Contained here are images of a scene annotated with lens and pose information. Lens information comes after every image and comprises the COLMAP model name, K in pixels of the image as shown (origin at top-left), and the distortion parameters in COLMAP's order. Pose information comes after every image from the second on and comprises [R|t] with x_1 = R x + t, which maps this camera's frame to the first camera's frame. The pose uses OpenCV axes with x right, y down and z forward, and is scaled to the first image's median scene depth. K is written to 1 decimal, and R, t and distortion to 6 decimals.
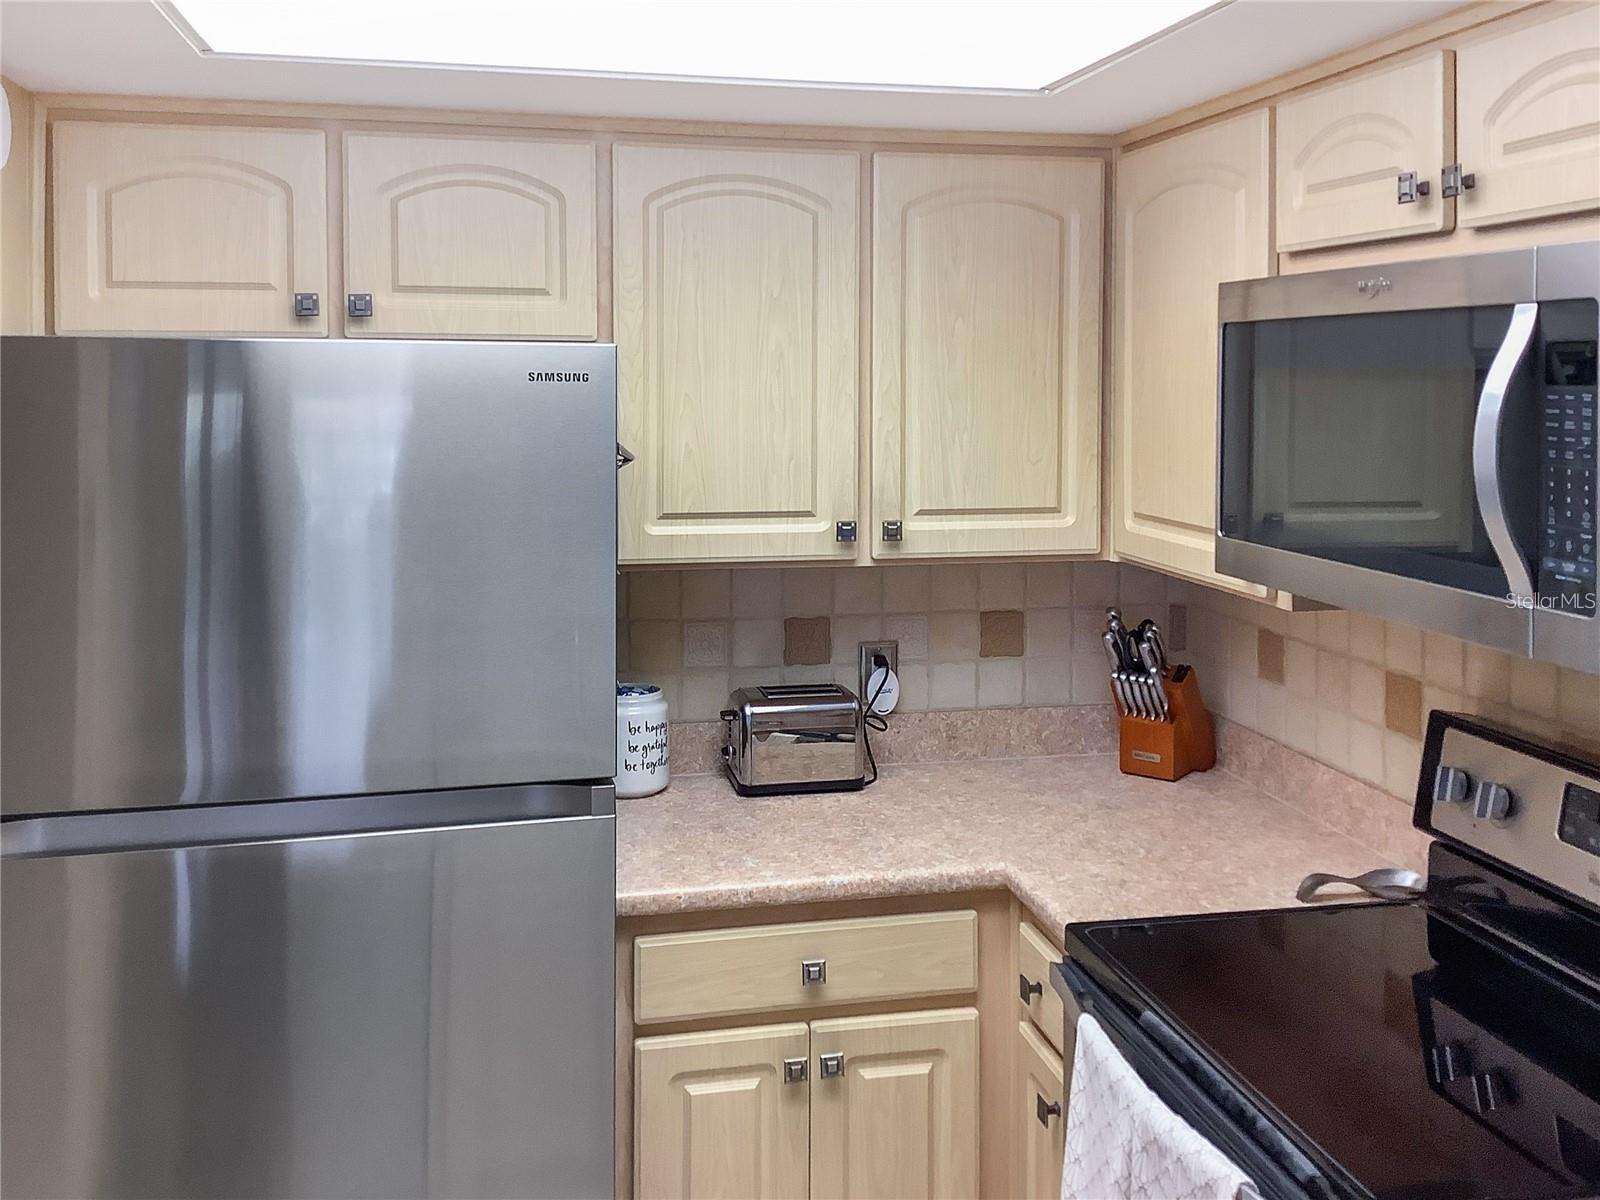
lens RADIAL K [[1532.3, 0, 854.4], [0, 1532.3, 526.0], [0, 0, 1]] dist [0.137125, -0.141210]
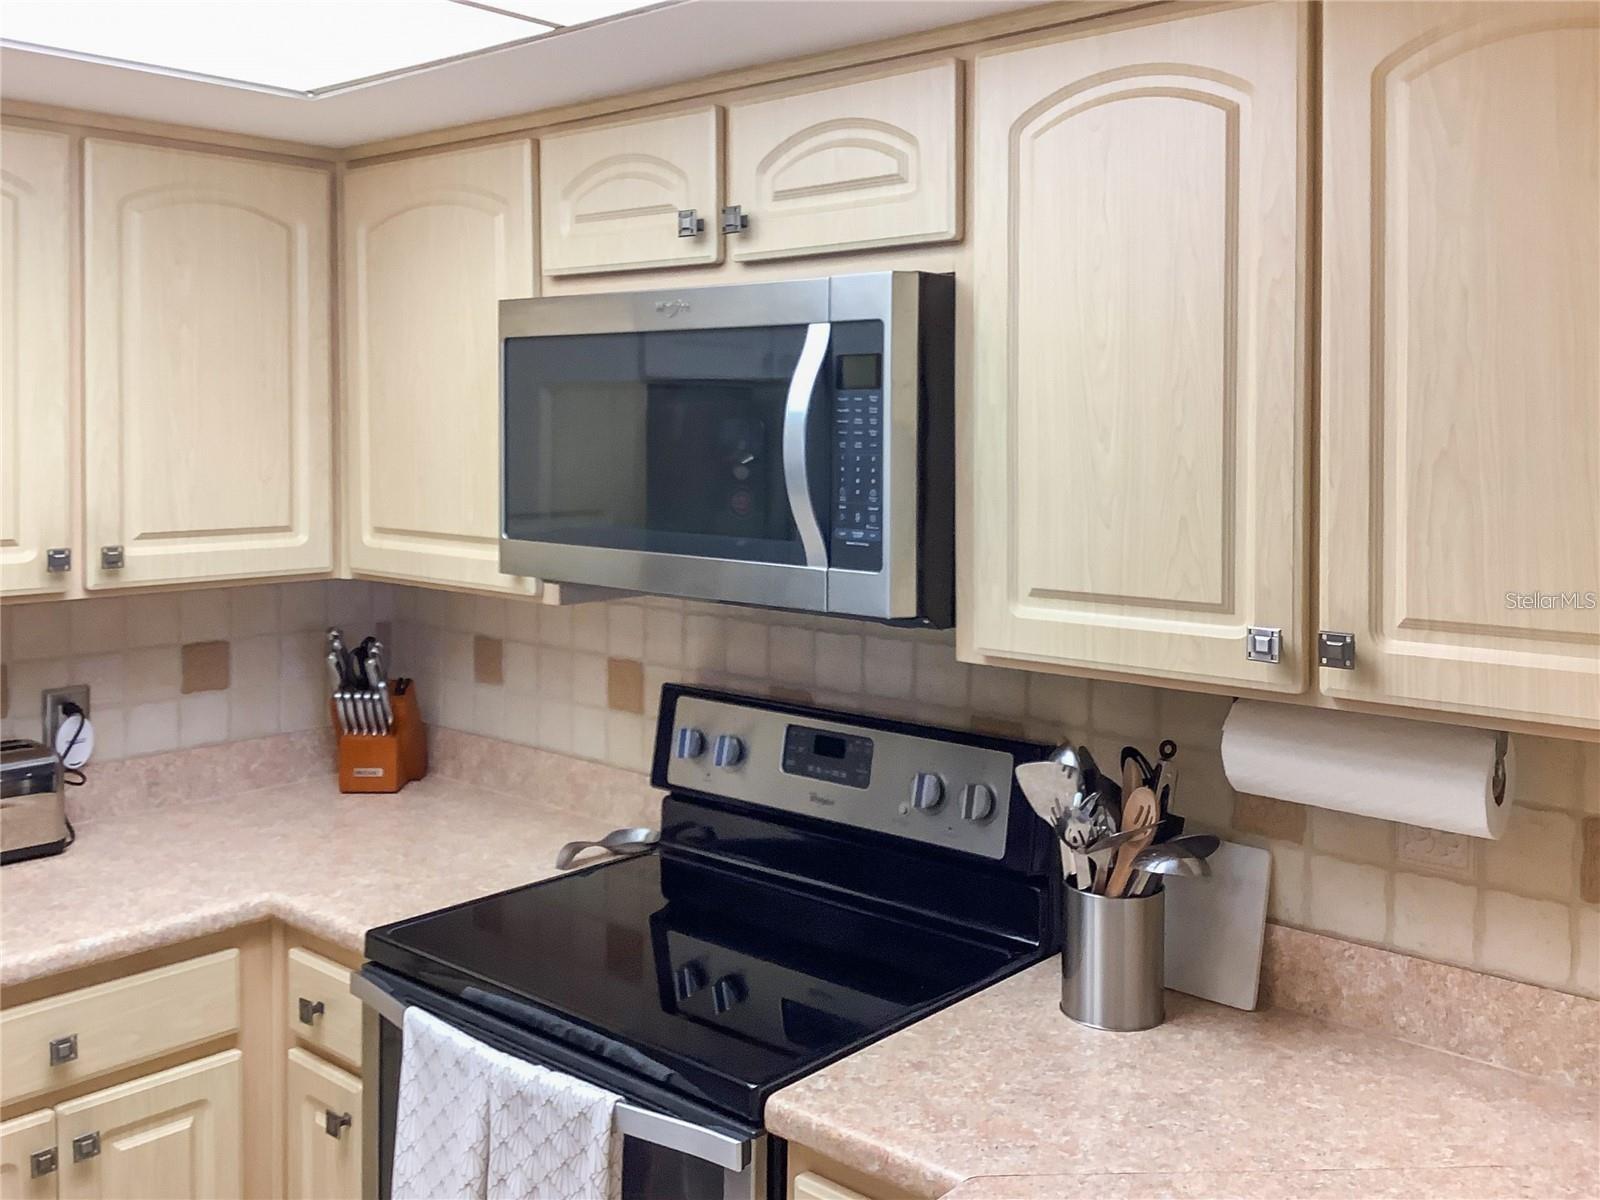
lens RADIAL K [[1504.1, 0, 800.0], [0, 1504.1, 600.0], [0, 0, 1]] dist [0.176539, -0.284187]
pose [[0.817424, -0.067395, 0.572081, -0.171402], [0.057834, 0.997716, 0.034900, 0.020546], [-0.573126, 0.004558, 0.819455, 0.016104]]
